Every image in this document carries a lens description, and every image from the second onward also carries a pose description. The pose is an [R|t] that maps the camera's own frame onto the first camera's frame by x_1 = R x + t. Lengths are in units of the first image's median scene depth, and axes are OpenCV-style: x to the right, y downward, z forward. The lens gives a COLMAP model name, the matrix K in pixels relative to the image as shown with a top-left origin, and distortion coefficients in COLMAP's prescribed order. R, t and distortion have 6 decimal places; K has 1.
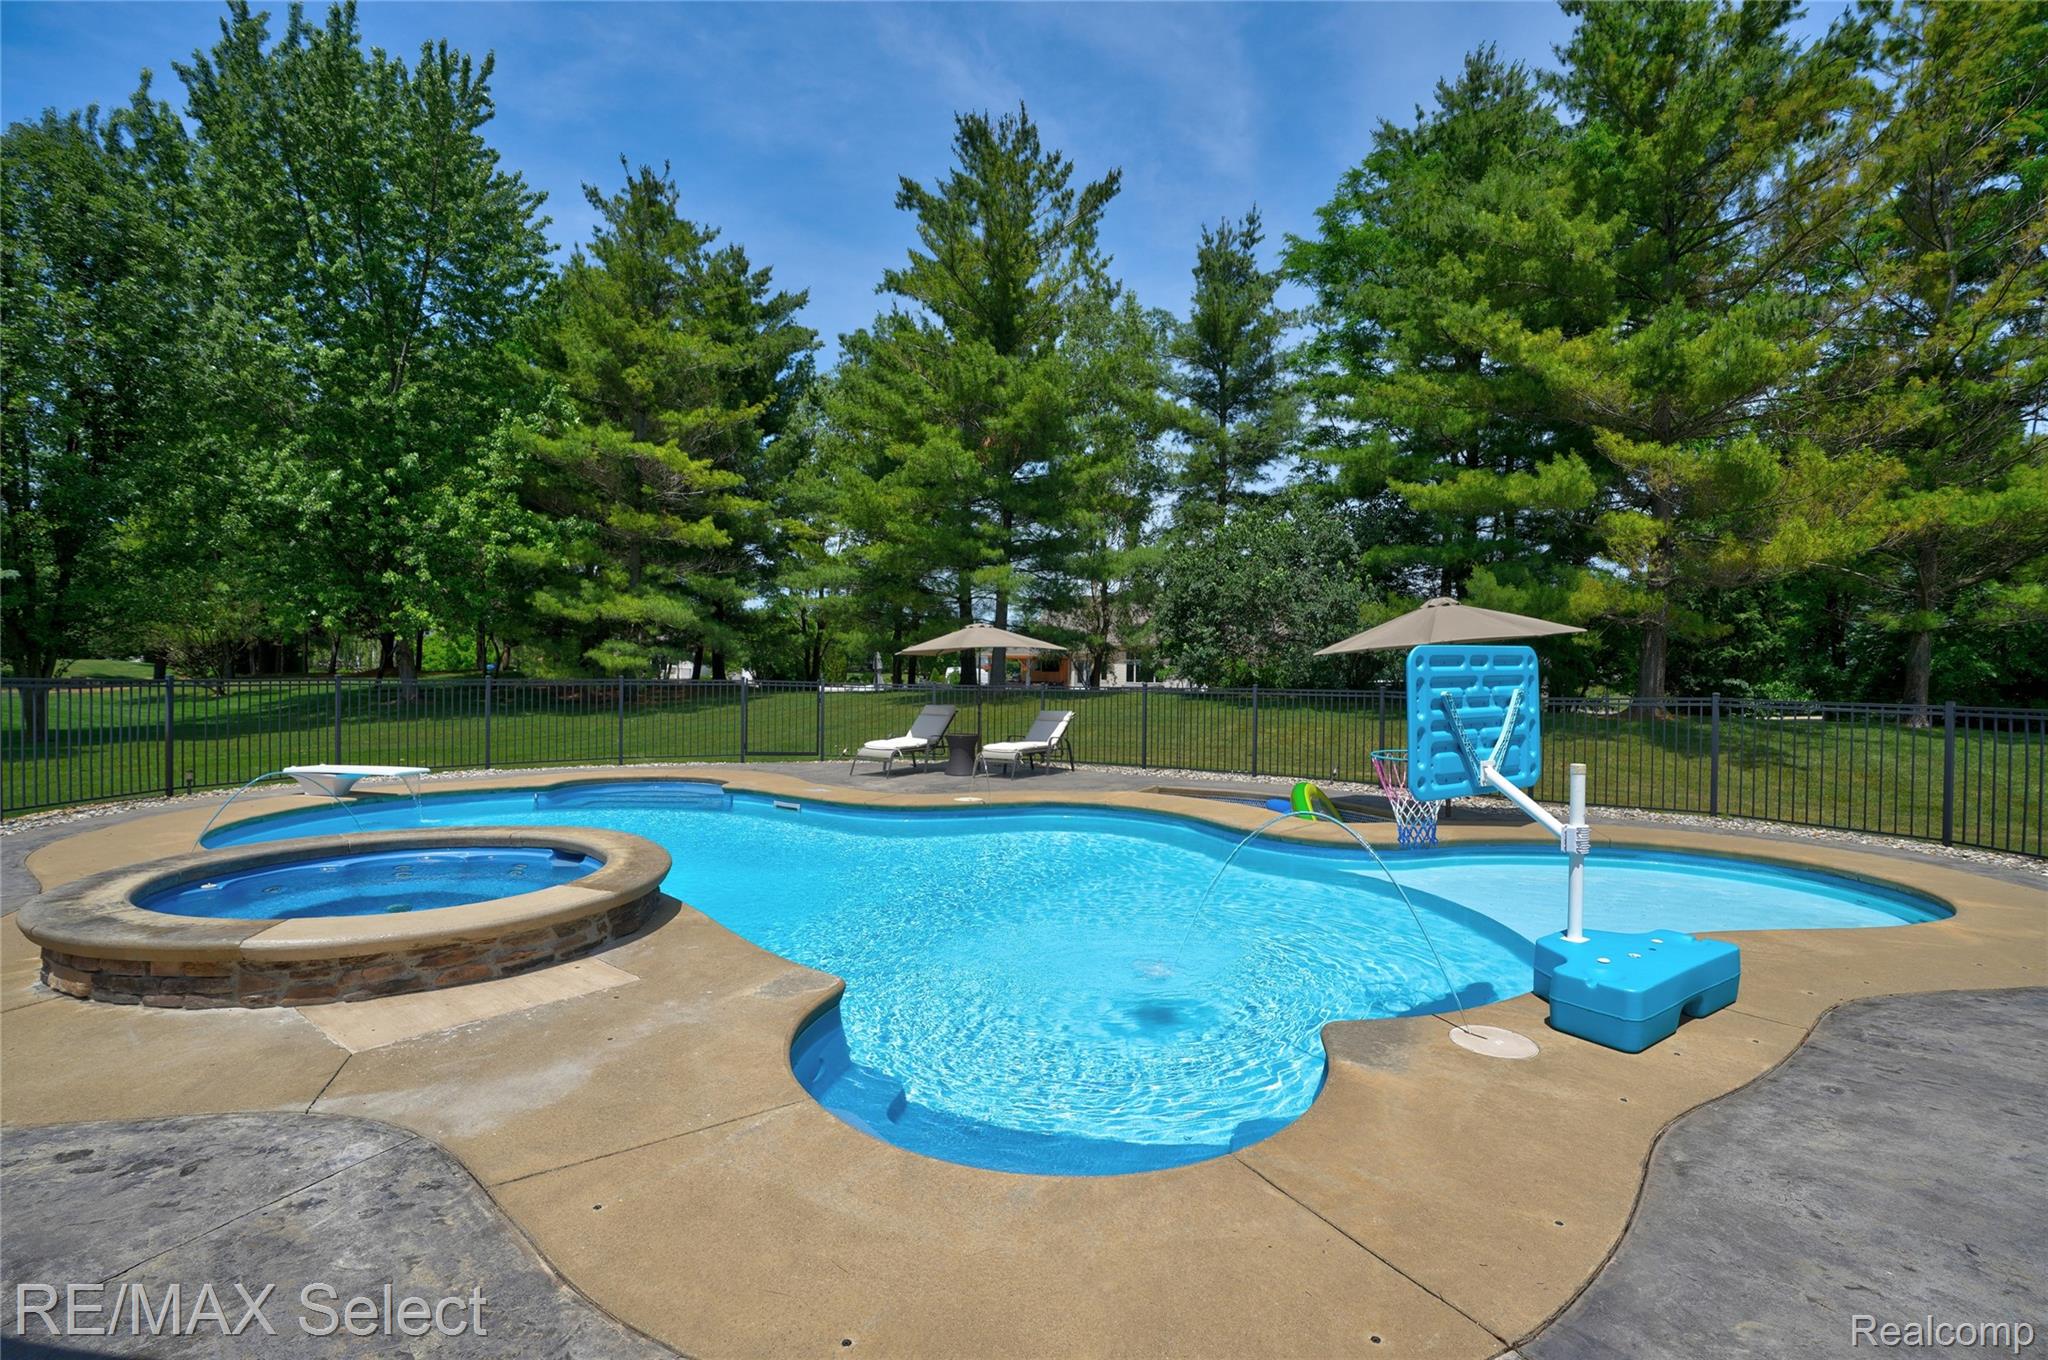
lens RADIAL K [[958.3, 0, 1024.0], [0, 958.3, 680.0], [0, 0, 1]] dist [0.011699, 0.000476]
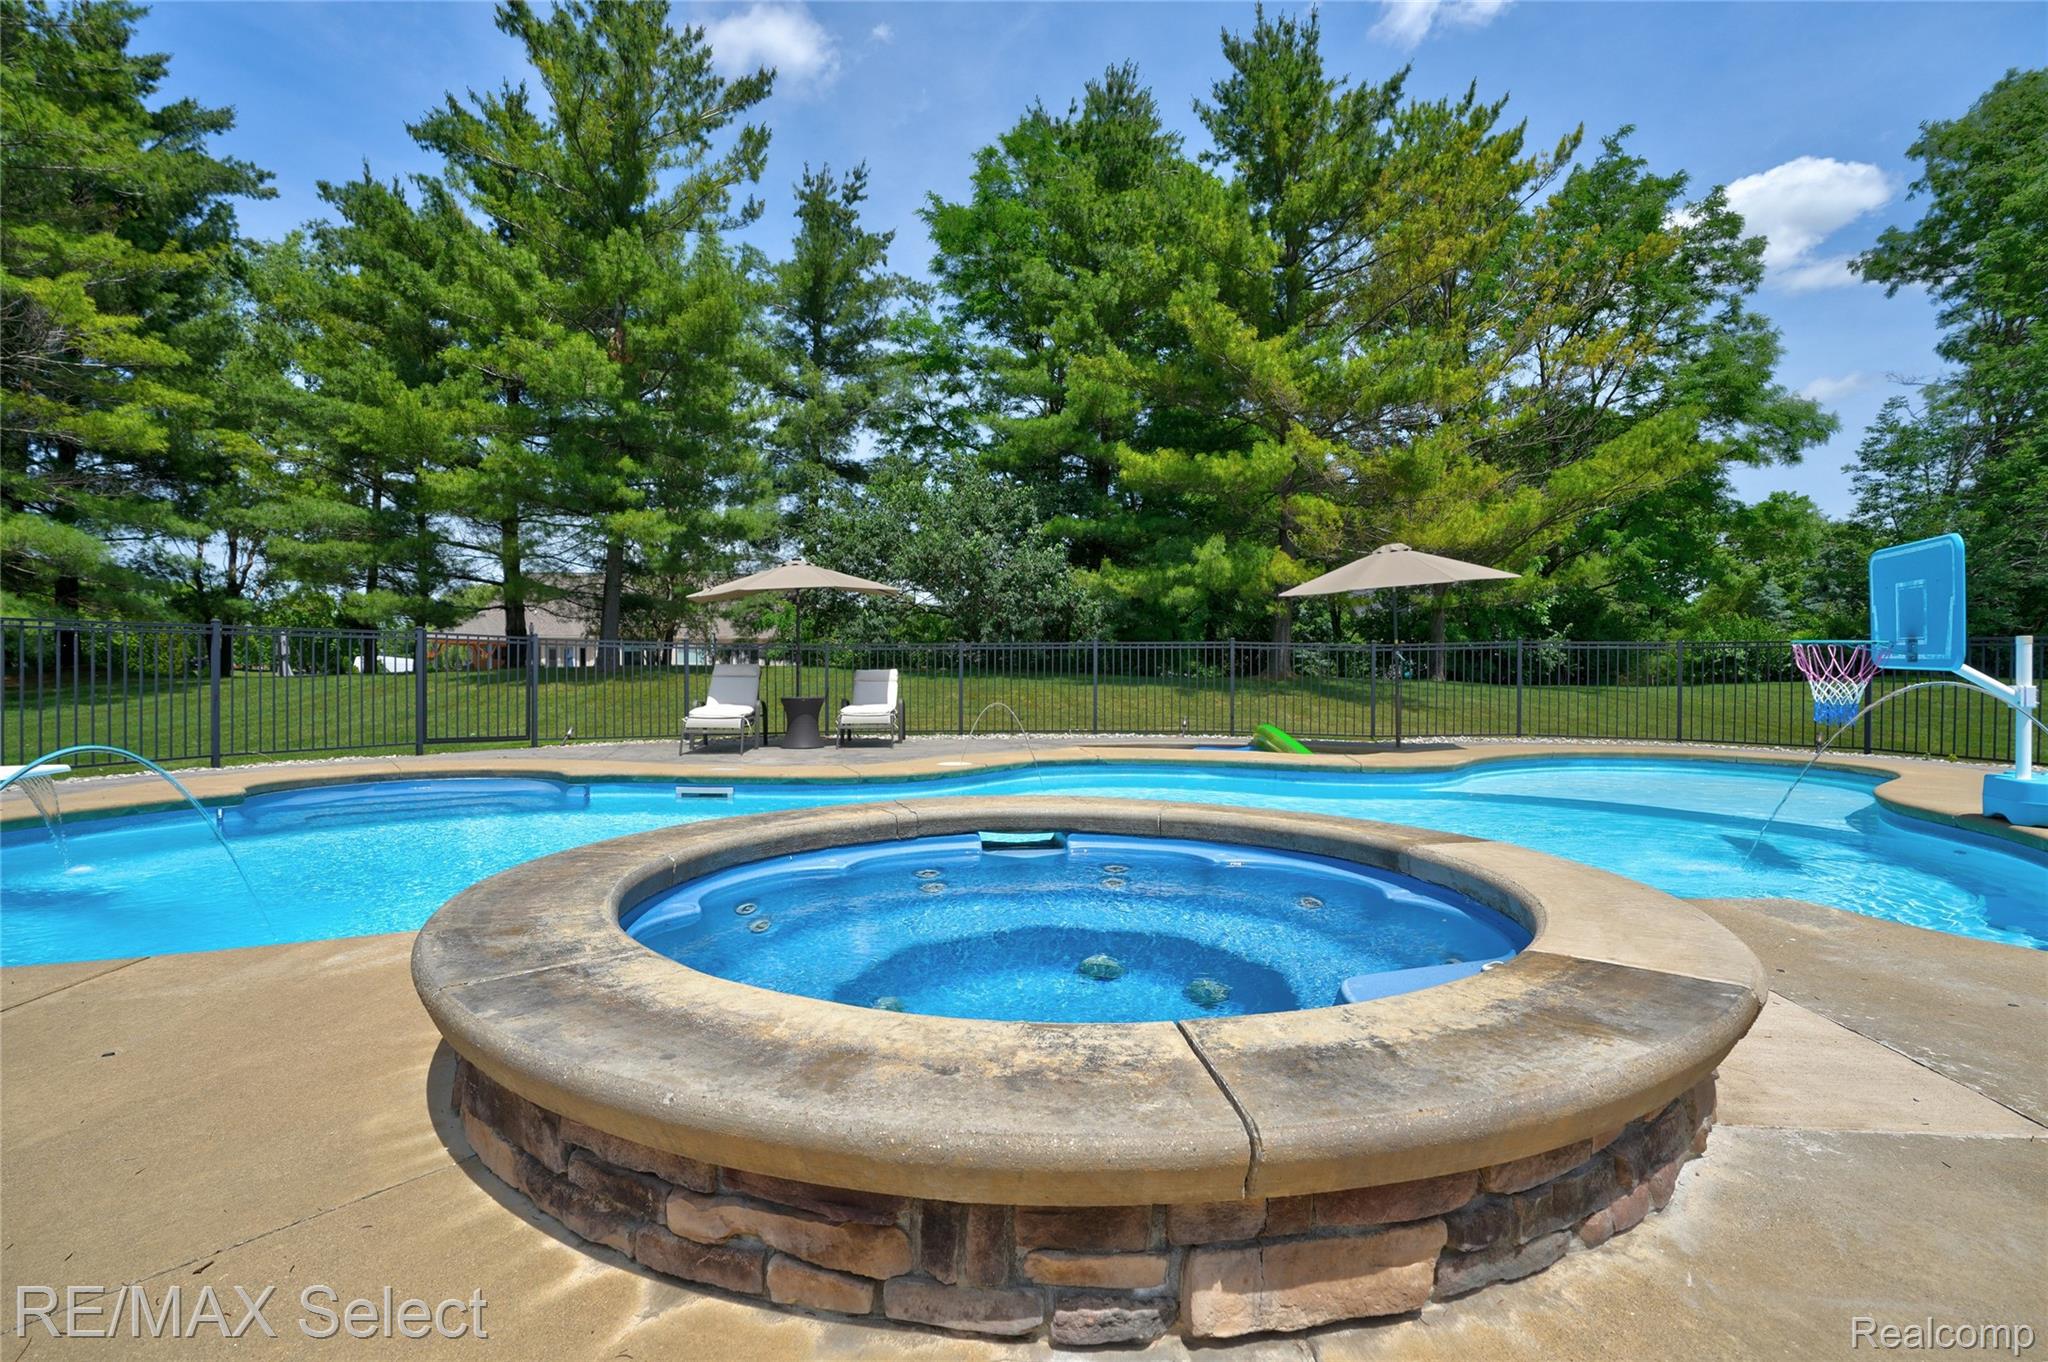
lens RADIAL K [[958.3, 0, 1024.0], [0, 958.3, 681.0], [0, 0, 1]] dist [0.011699, 0.000476]
pose [[0.845449, -0.018522, 0.533736, -0.162891], [0.010255, 0.999777, 0.018451, 0.014288], [-0.533958, -0.010126, 0.845450, 0.102280]]
